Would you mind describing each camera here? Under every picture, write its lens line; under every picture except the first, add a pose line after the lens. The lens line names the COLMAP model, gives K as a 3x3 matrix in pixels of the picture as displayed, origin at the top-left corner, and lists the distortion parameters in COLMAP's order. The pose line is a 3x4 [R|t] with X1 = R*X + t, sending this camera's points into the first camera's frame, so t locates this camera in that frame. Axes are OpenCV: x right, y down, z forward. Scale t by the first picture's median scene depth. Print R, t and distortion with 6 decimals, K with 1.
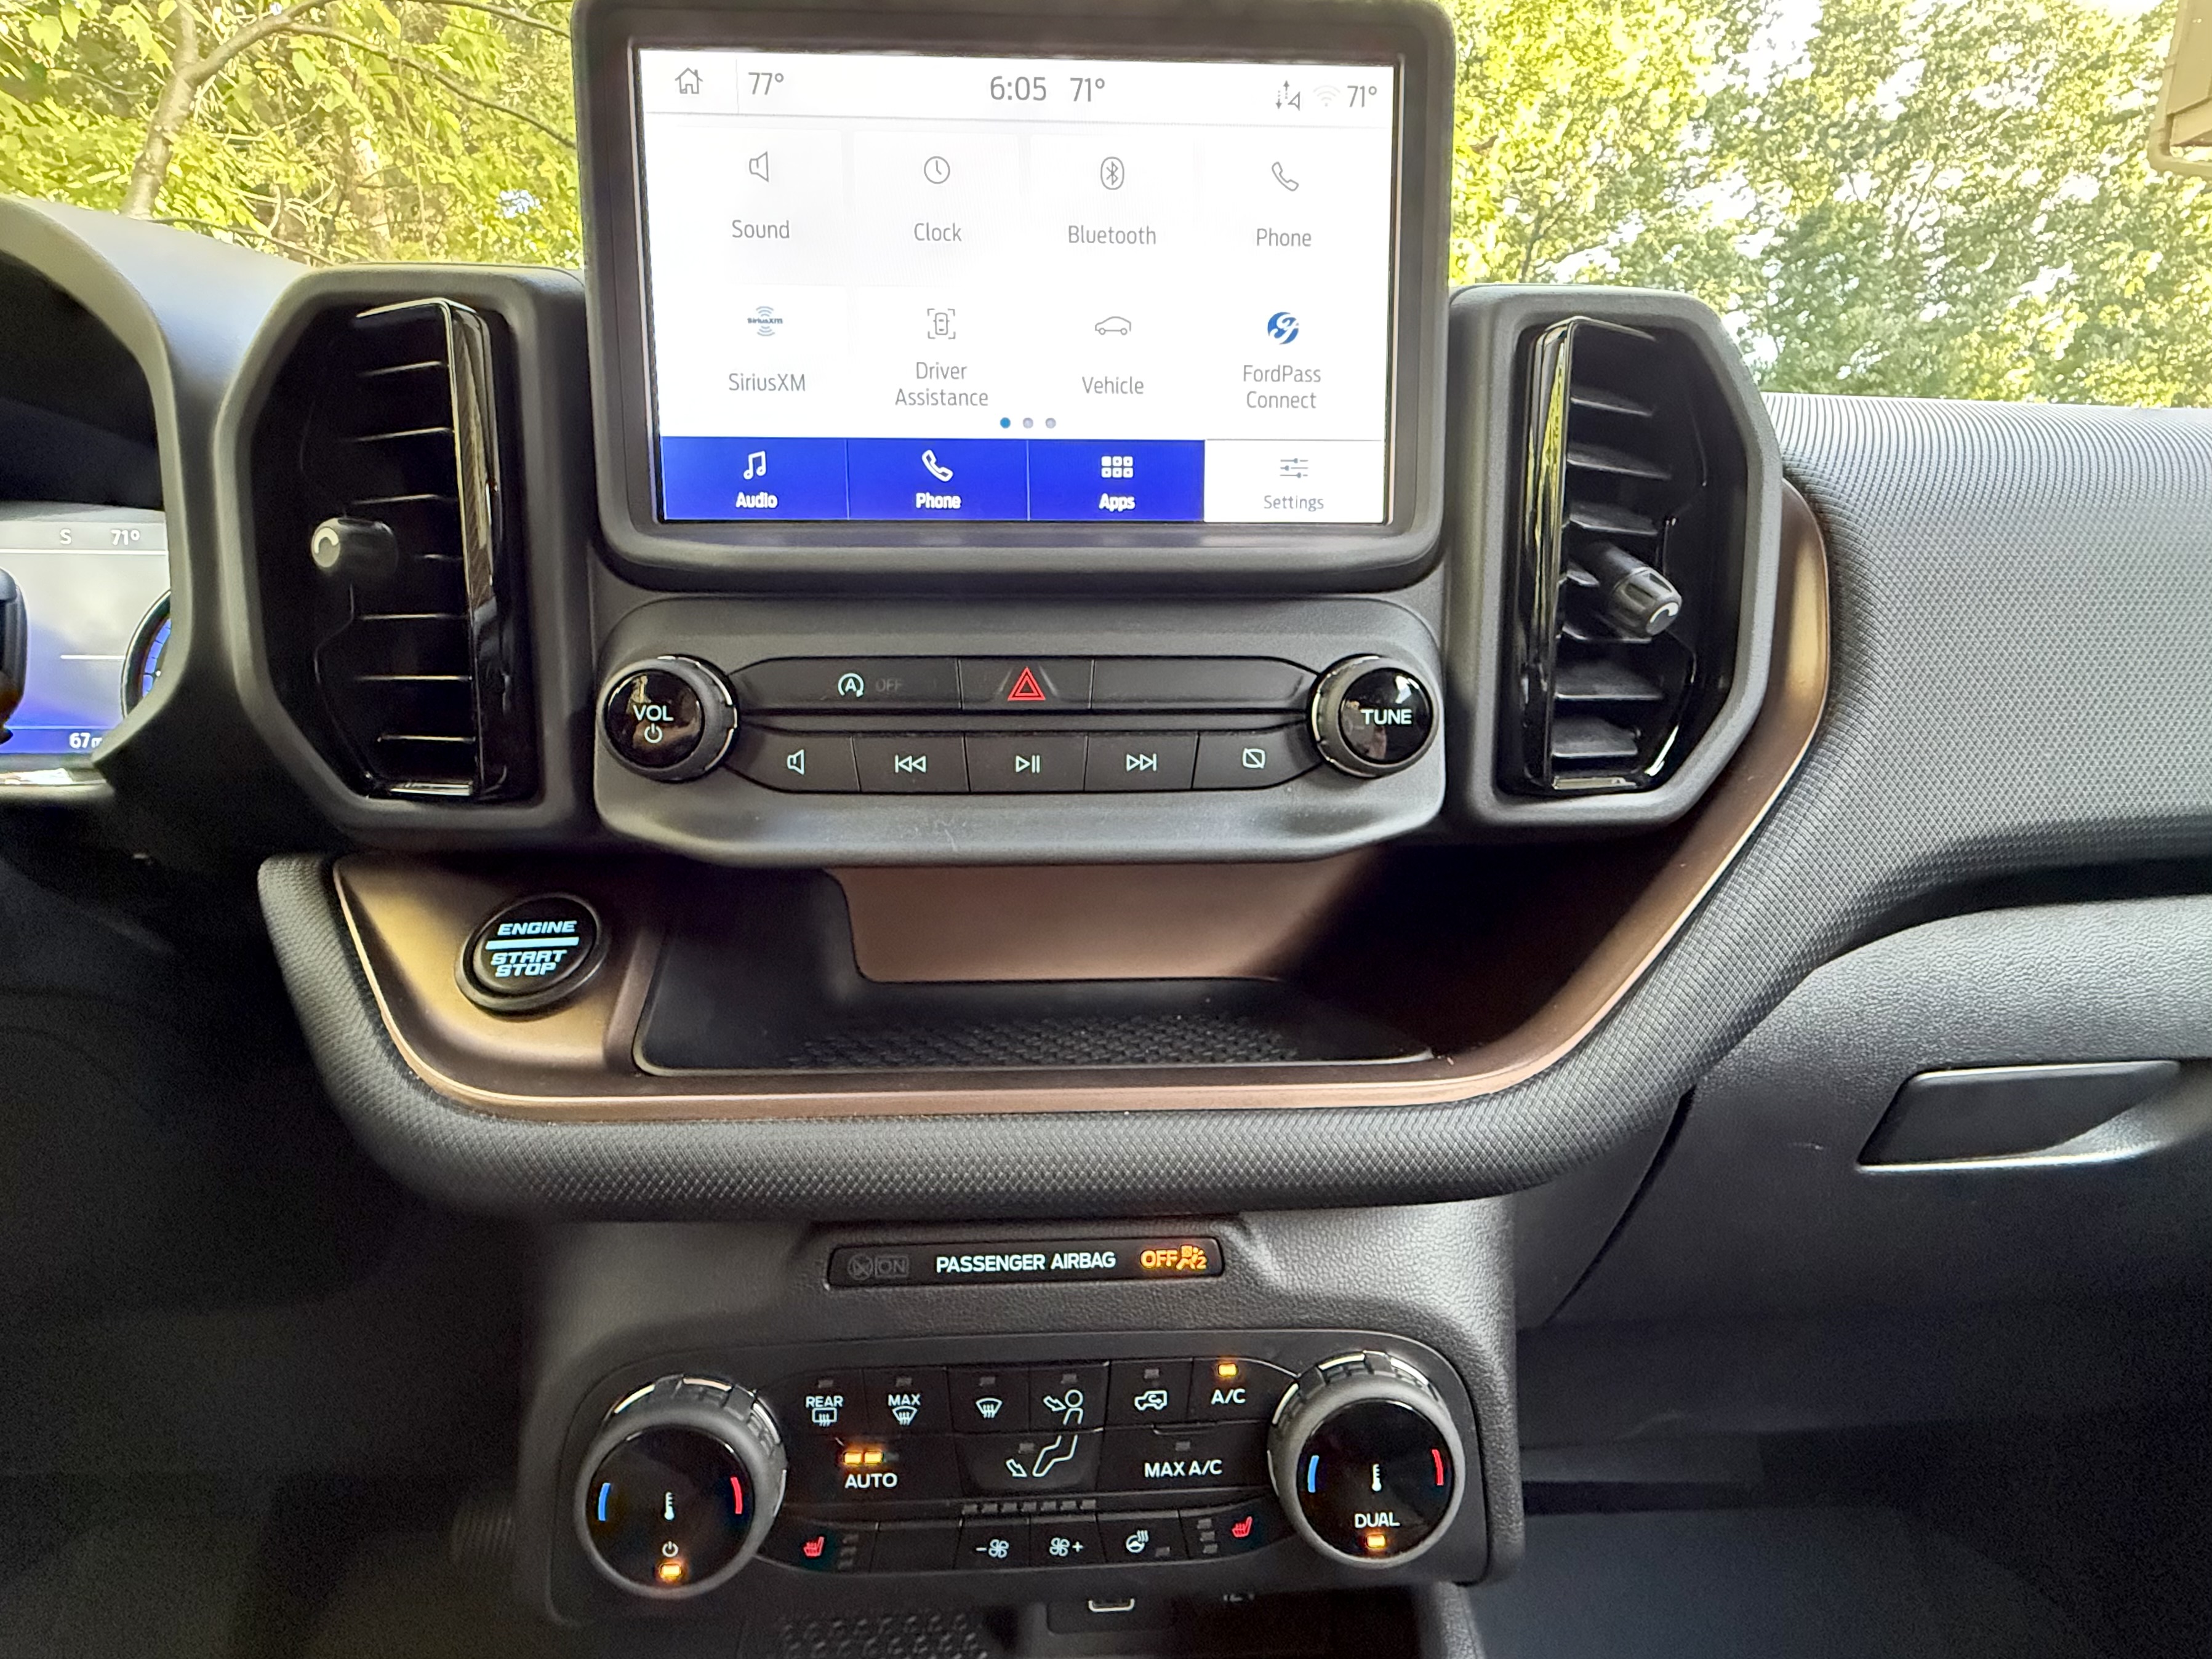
lens RADIAL K [[961.1, 0, 1111.5], [0, 961.1, 814.3], [0, 0, 1]] dist [-0.003398, 0.001674]
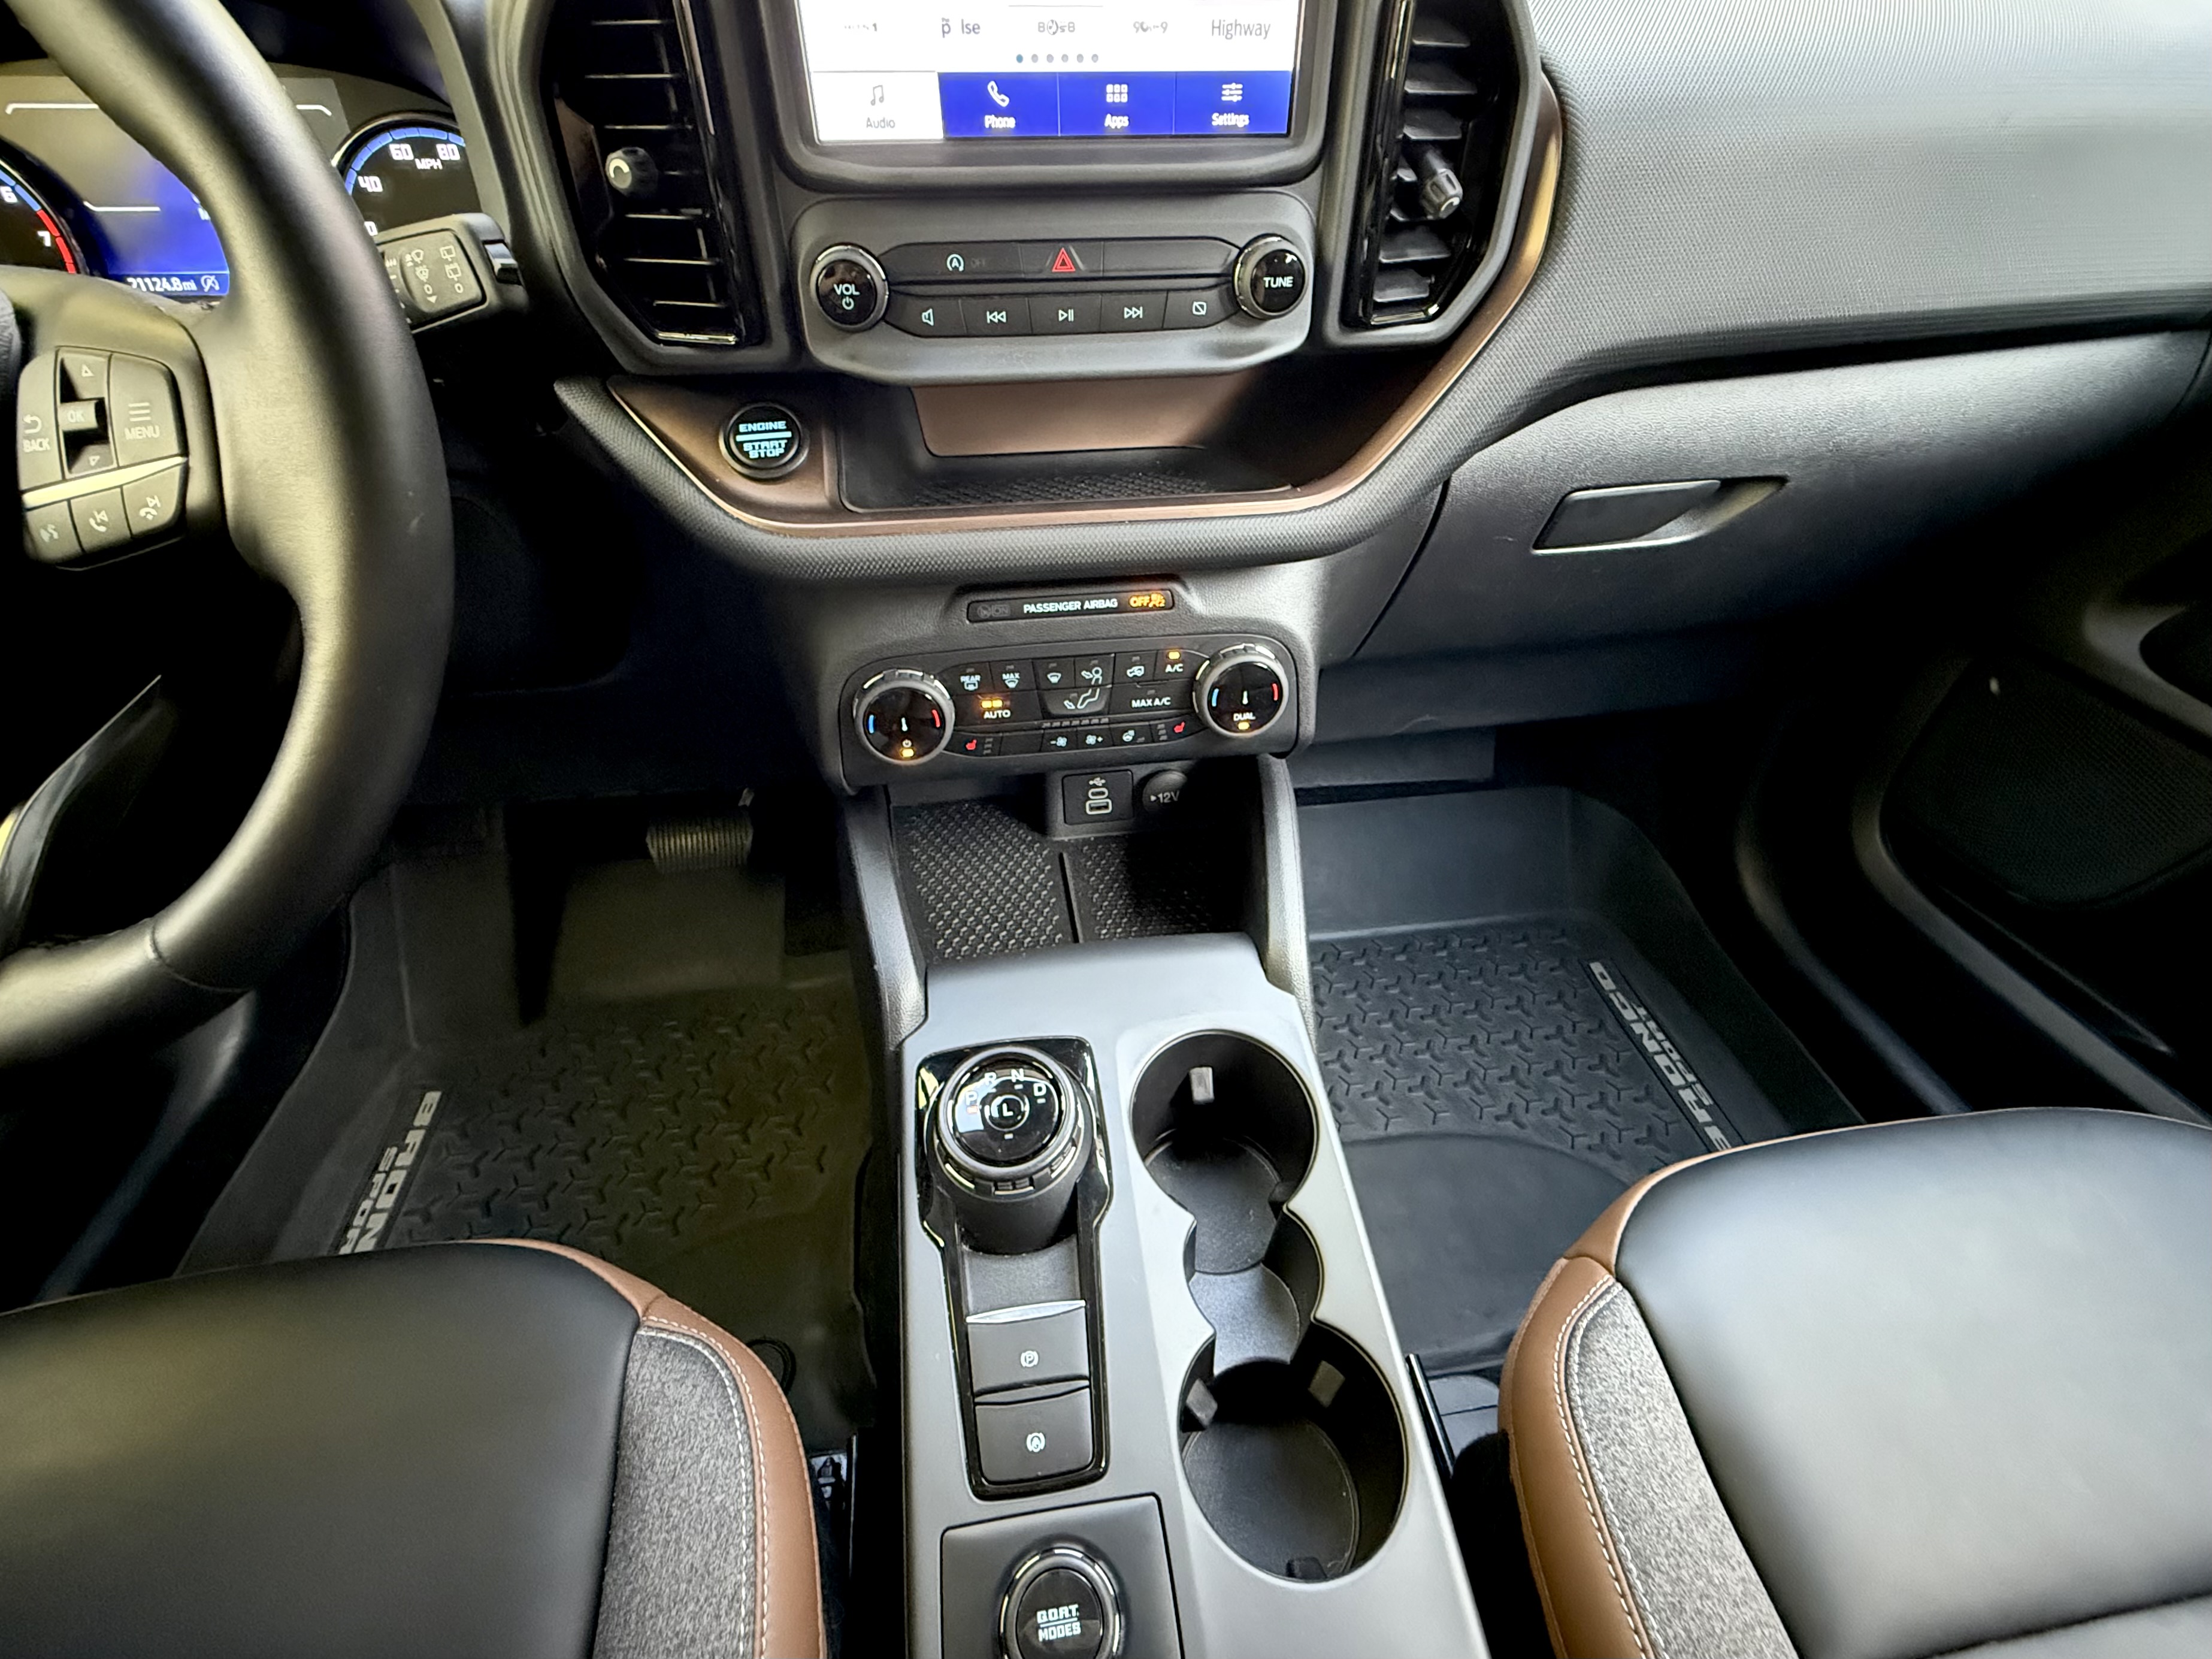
lens RADIAL K [[961.4, 0, 1099.2], [0, 961.4, 788.9], [0, 0, 1]] dist [-0.003398, 0.001674]
pose [[0.995199, -0.058248, 0.078649, -0.204197], [0.012897, 0.874650, 0.484583, -0.137419], [-0.097016, -0.481243, 0.871202, -0.836785]]
